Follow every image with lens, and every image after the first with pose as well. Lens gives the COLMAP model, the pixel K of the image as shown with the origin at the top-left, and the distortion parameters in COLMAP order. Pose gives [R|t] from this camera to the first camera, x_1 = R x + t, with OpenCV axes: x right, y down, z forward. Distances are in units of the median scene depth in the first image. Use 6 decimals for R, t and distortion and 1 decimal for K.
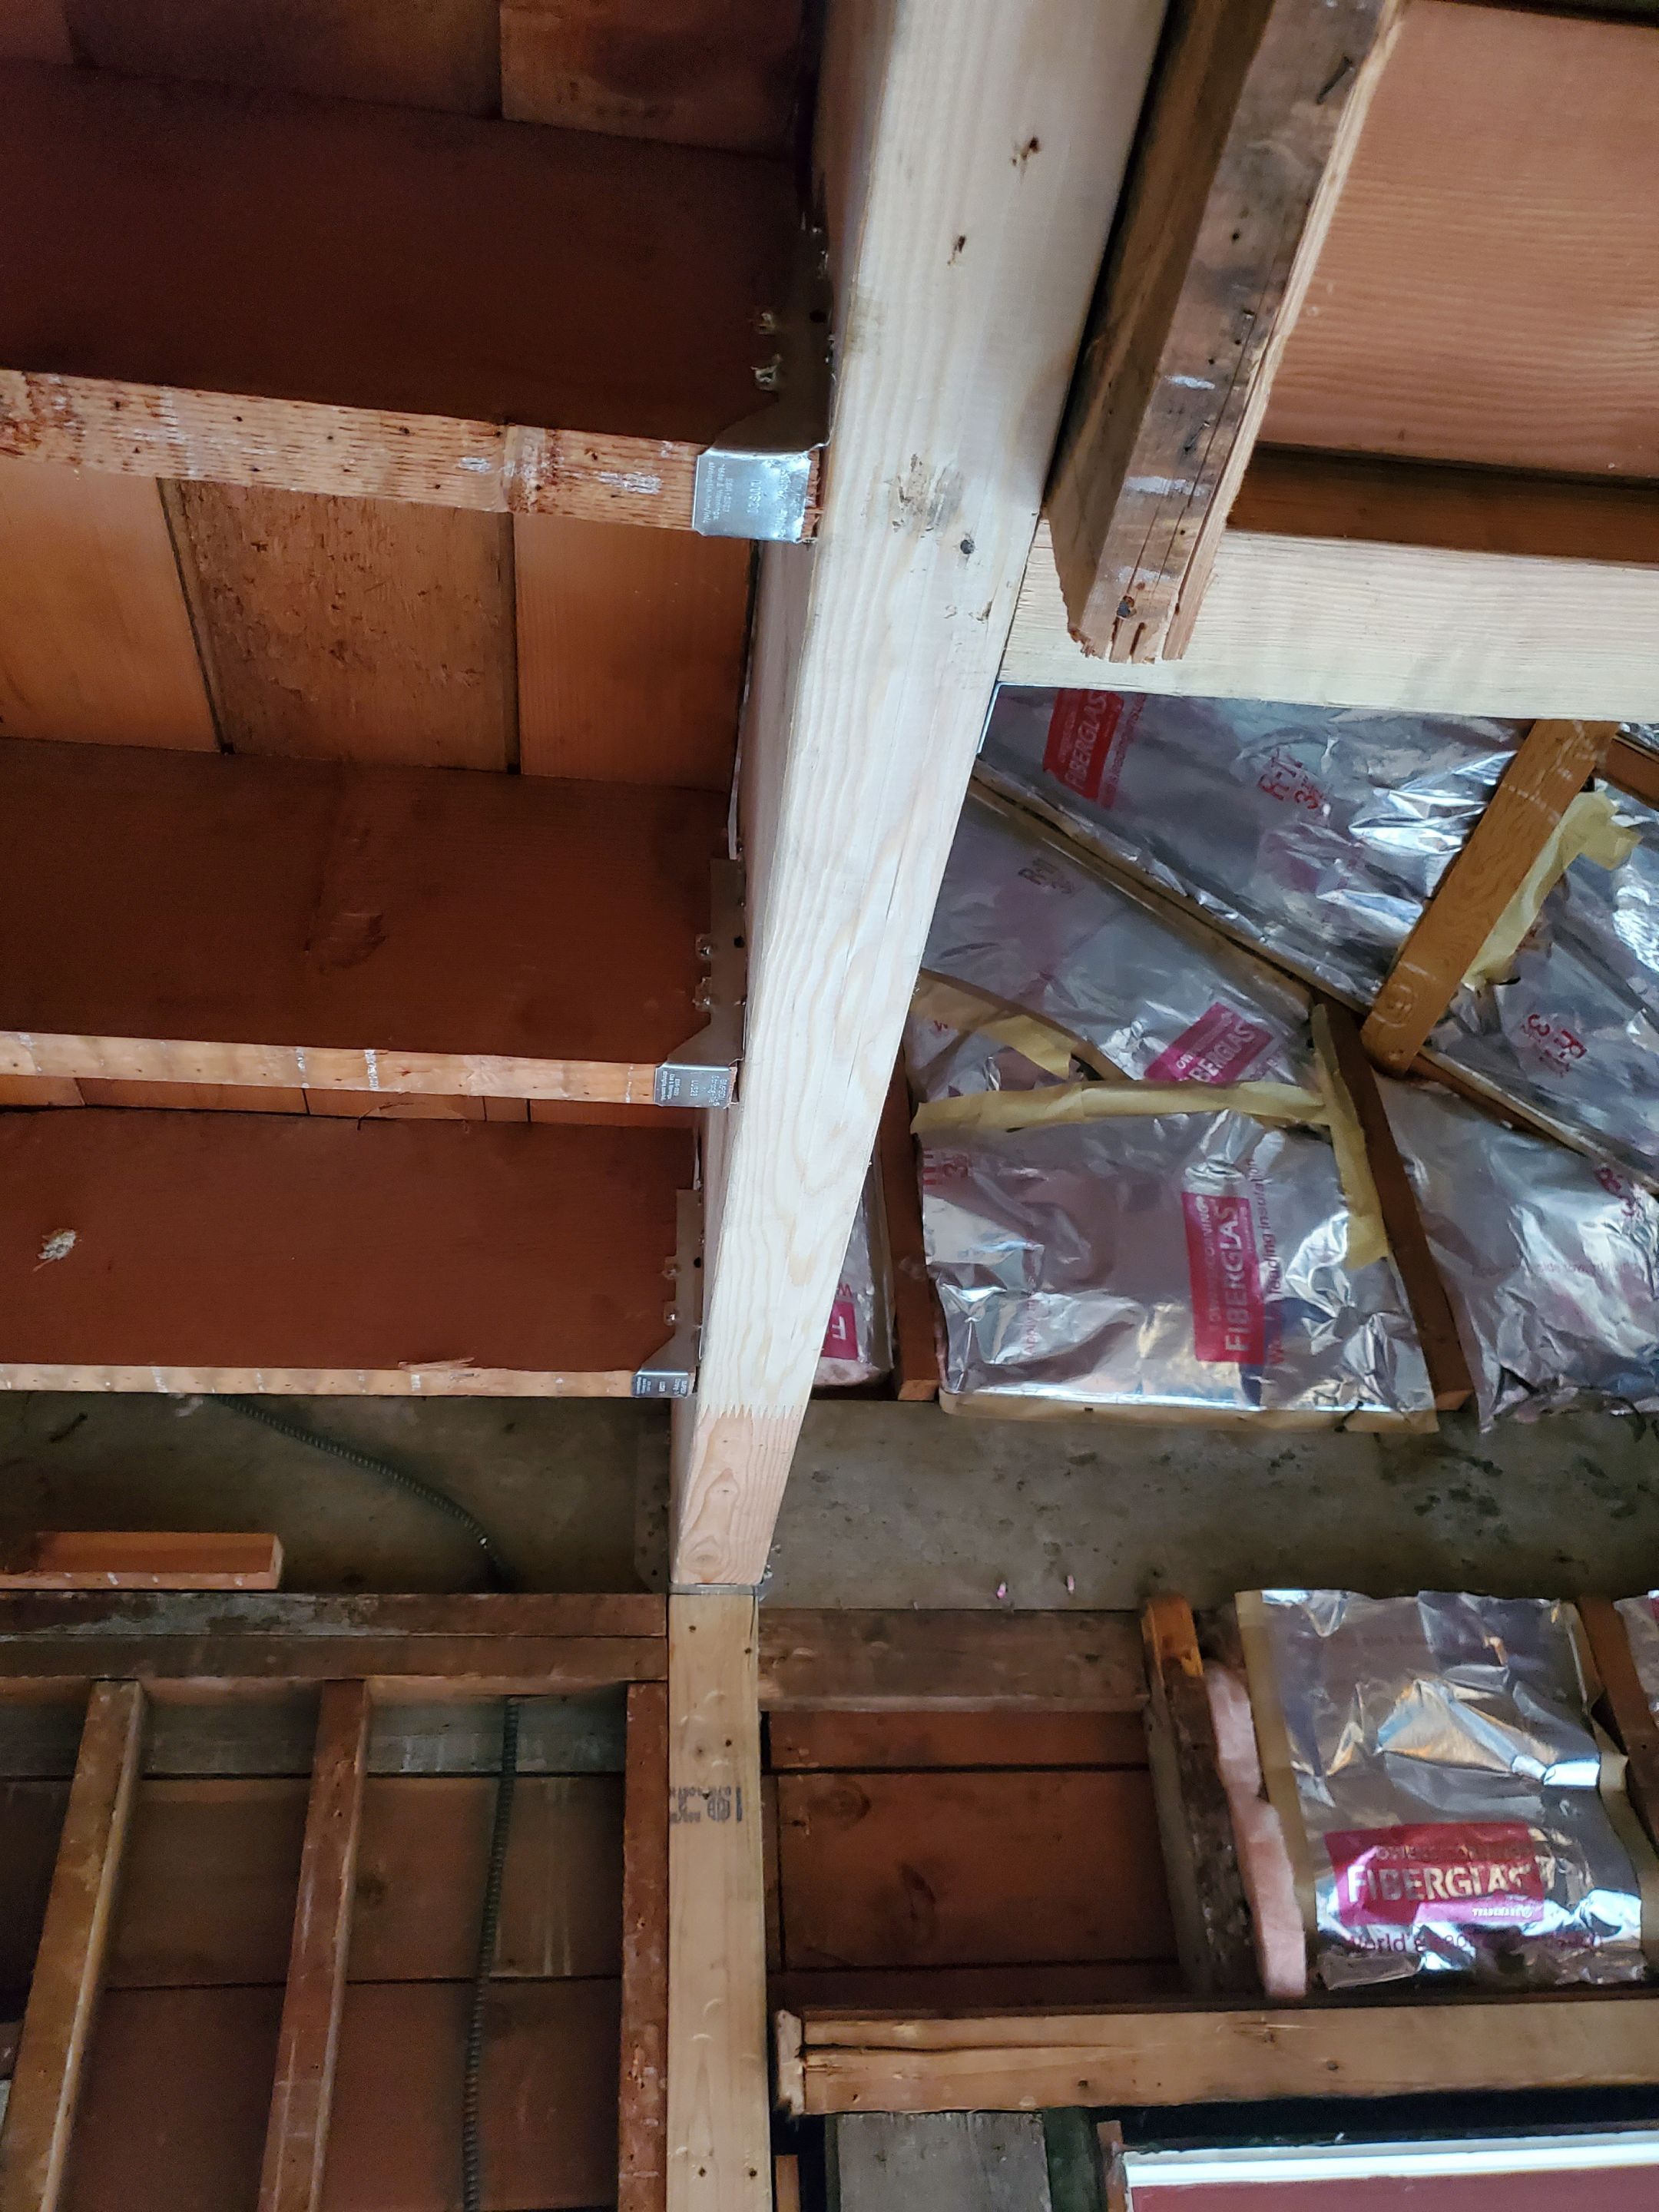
lens RADIAL K [[1715.6, 0, 810.6], [0, 1715.6, 1123.7], [0, 0, 1]] dist [-0.000582, 0.020572]
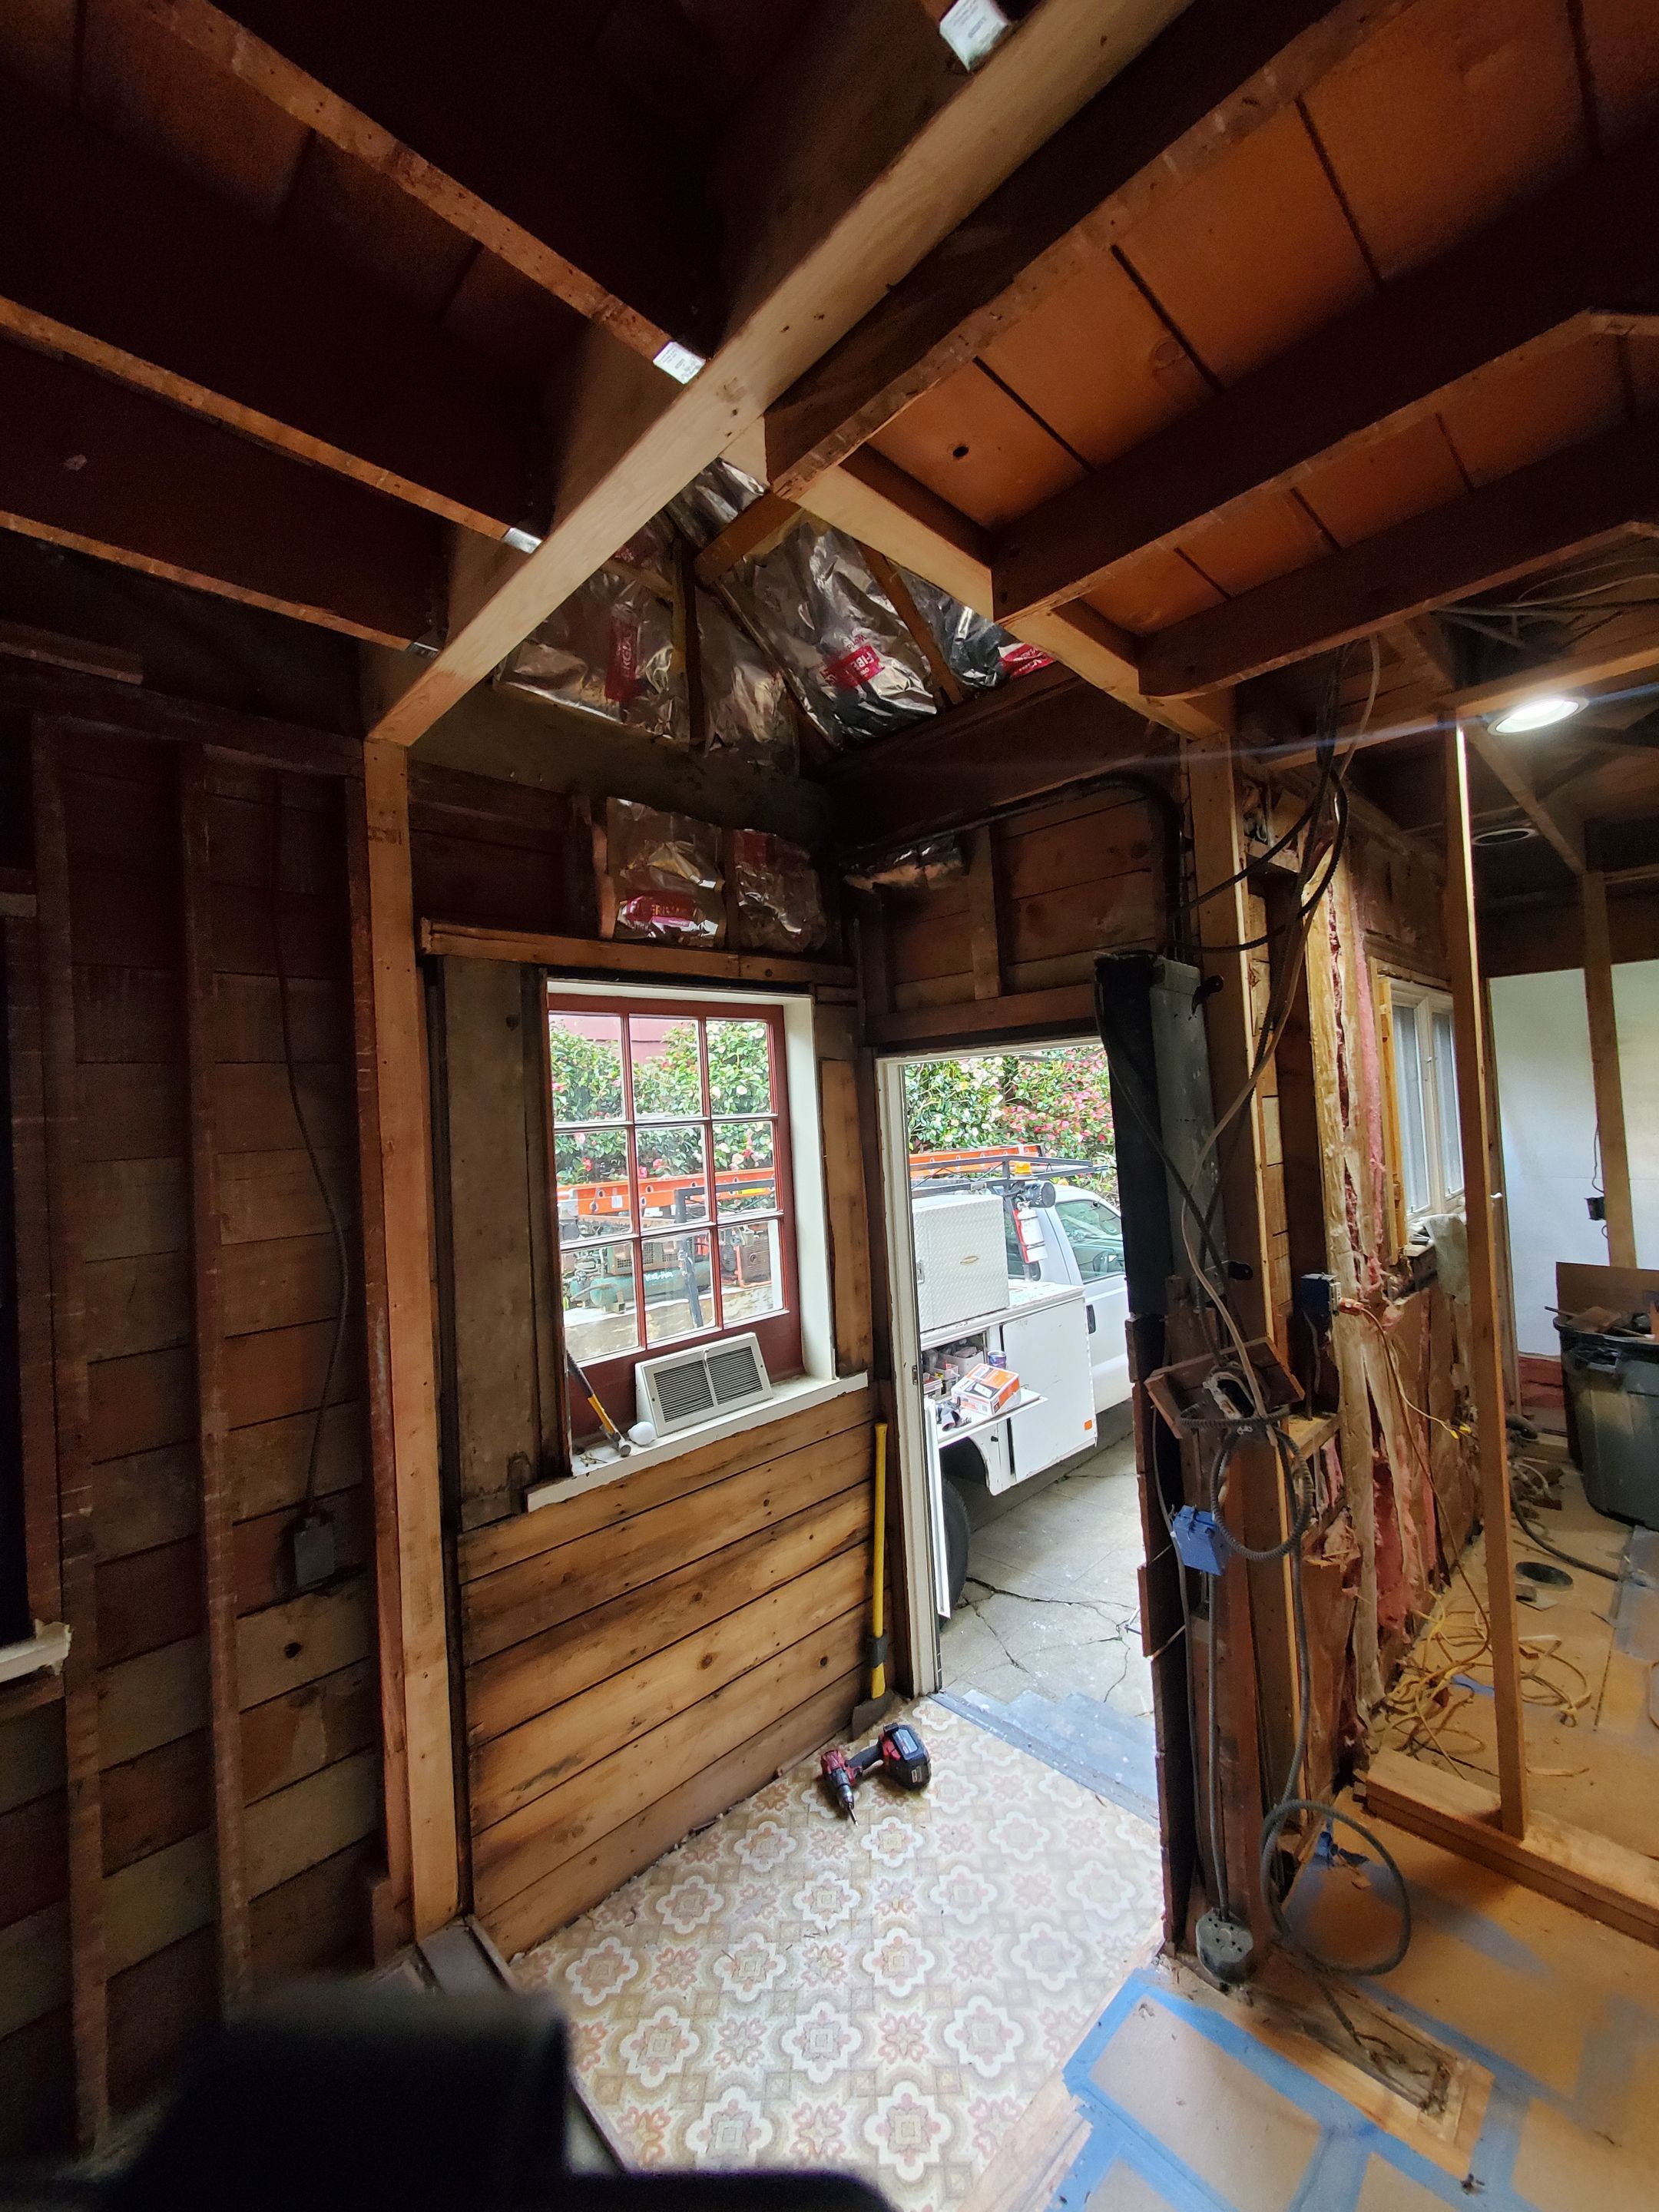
lens RADIAL K [[883.8, 0, 841.2], [0, 883.8, 1090.8], [0, 0, 1]] dist [0.000532, -0.000639]
pose [[0.789431, 0.015039, 0.613655, -0.292592], [-0.341829, 0.841120, 0.419130, -0.029031], [-0.509854, -0.540640, 0.669147, -0.303582]]
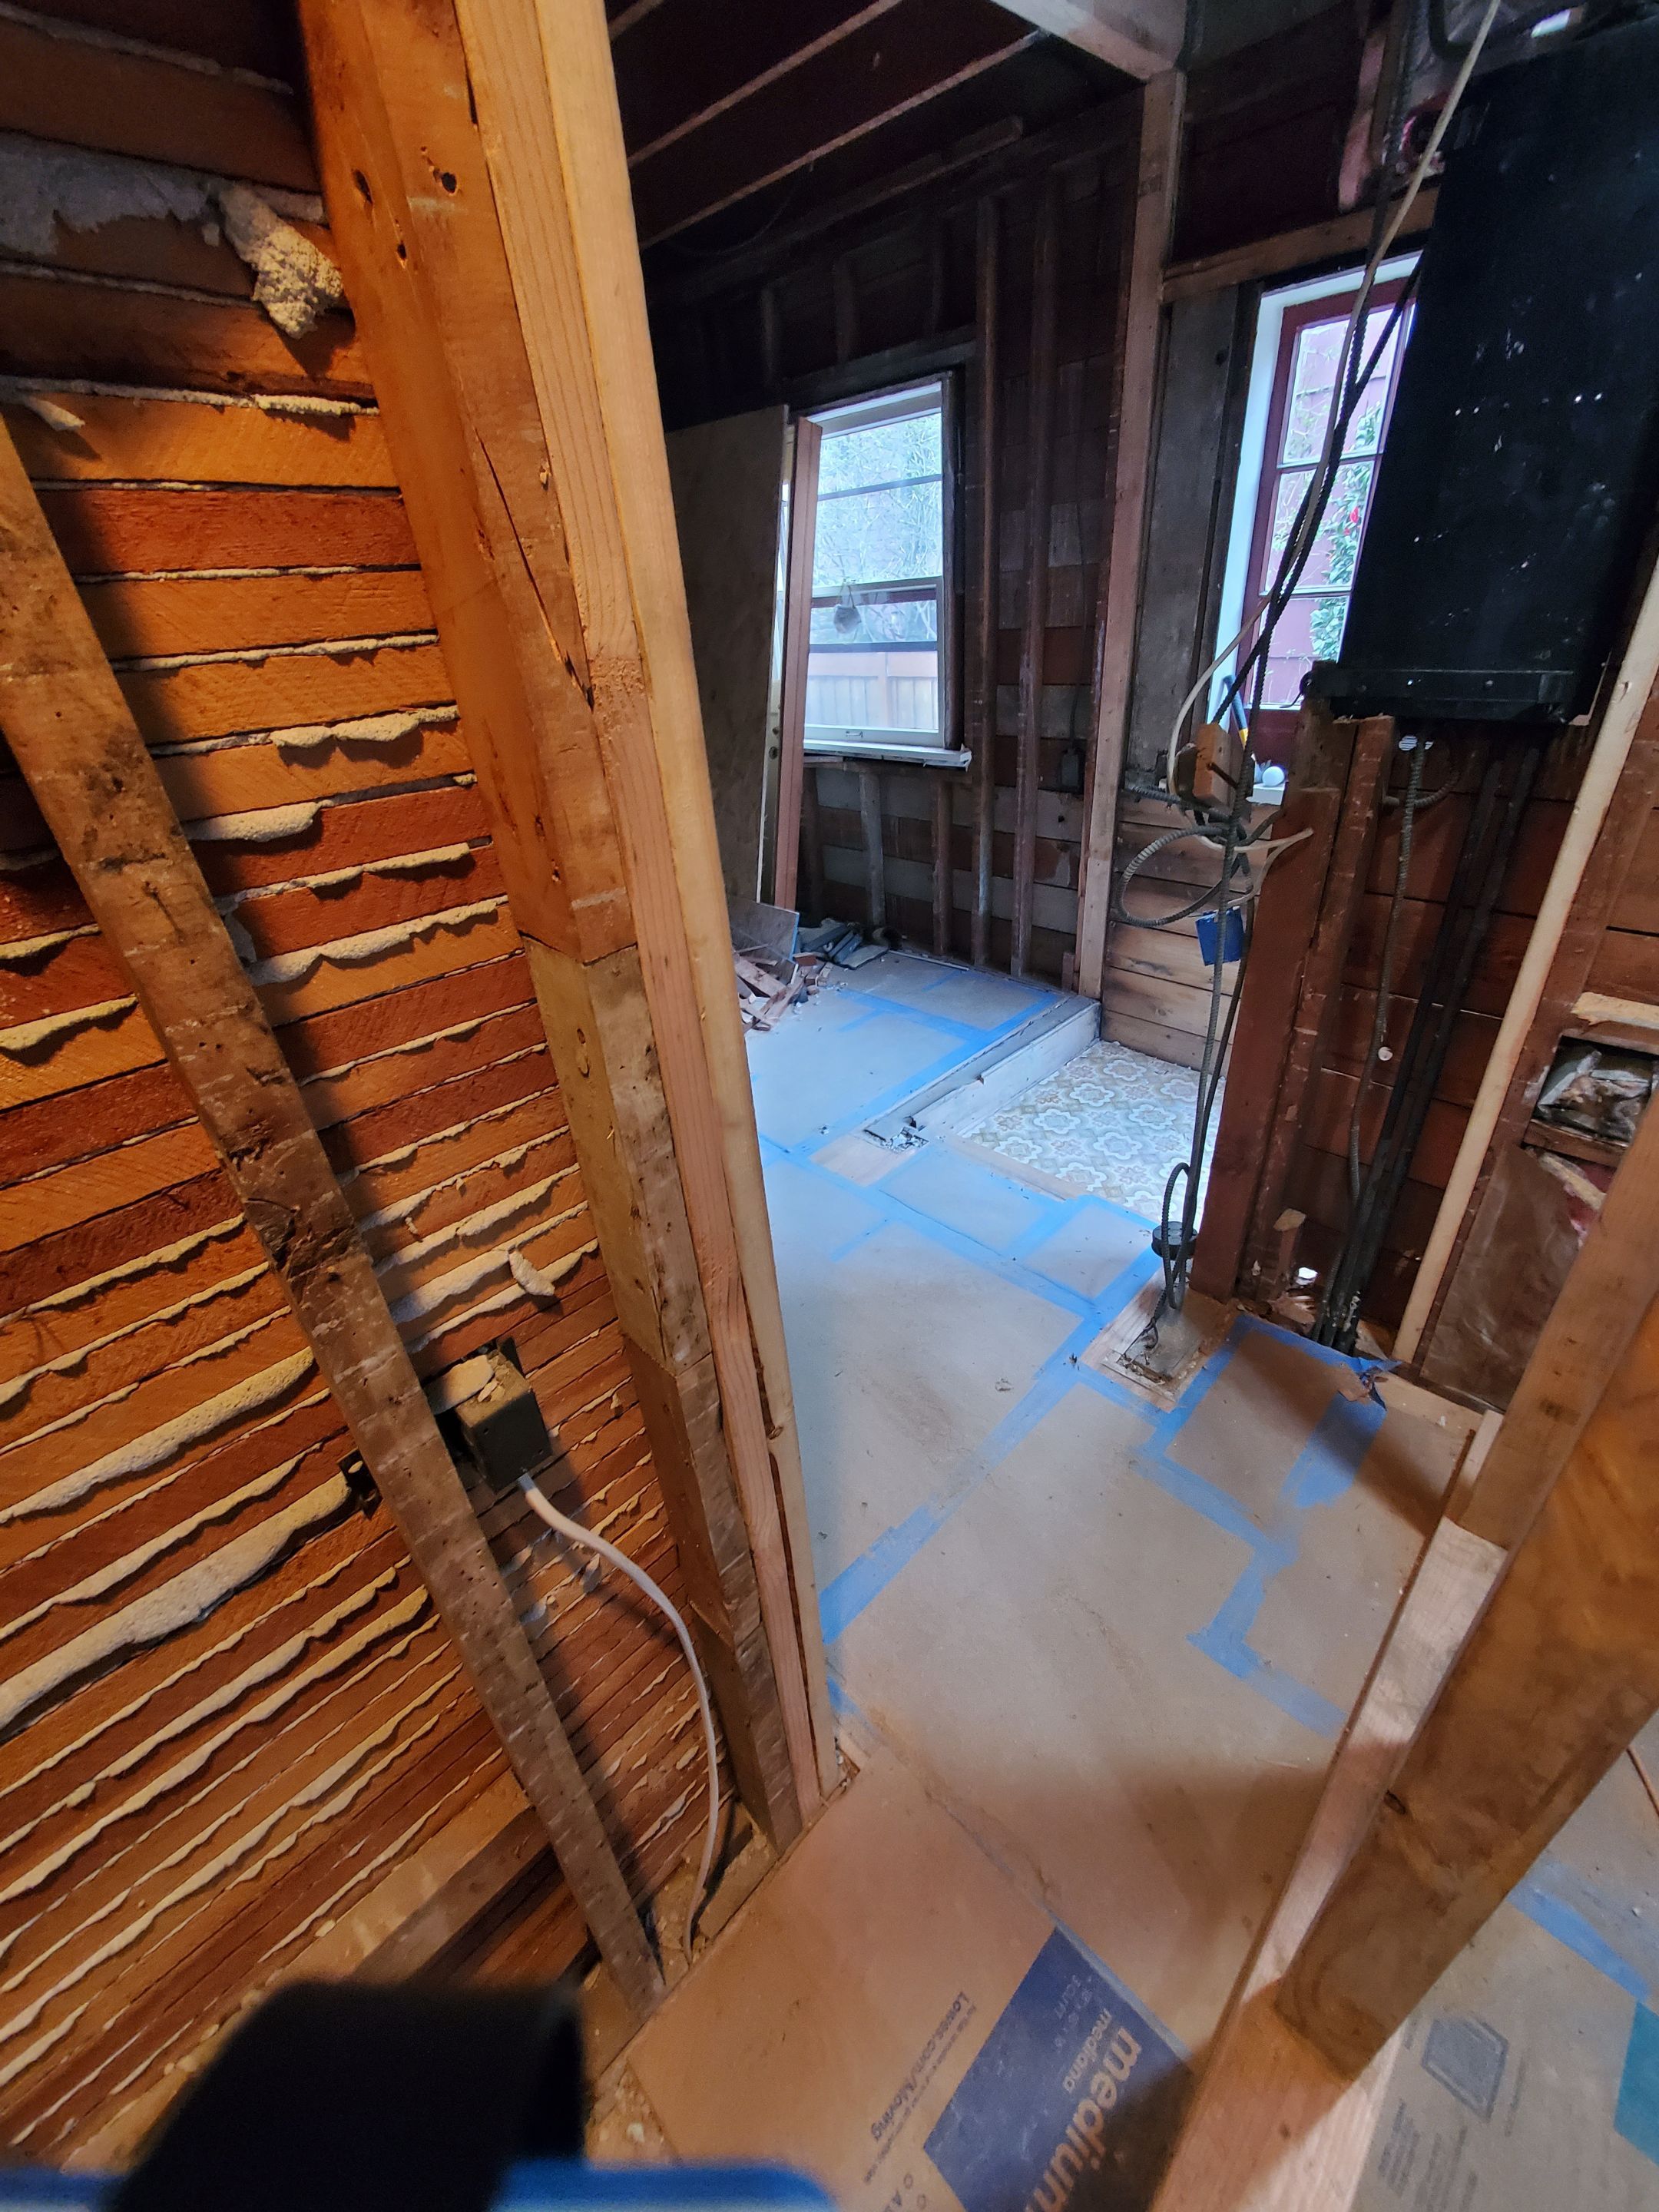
lens RADIAL K [[883.8, 0, 828.0], [0, 883.8, 1101.3], [0, 0, 1]] dist [0.000532, -0.000639]
pose [[0.620535, 0.388819, -0.680997, 1.149723], [0.499439, 0.473551, 0.725472, -0.208565], [0.604564, -0.790297, 0.099664, -0.647620]]
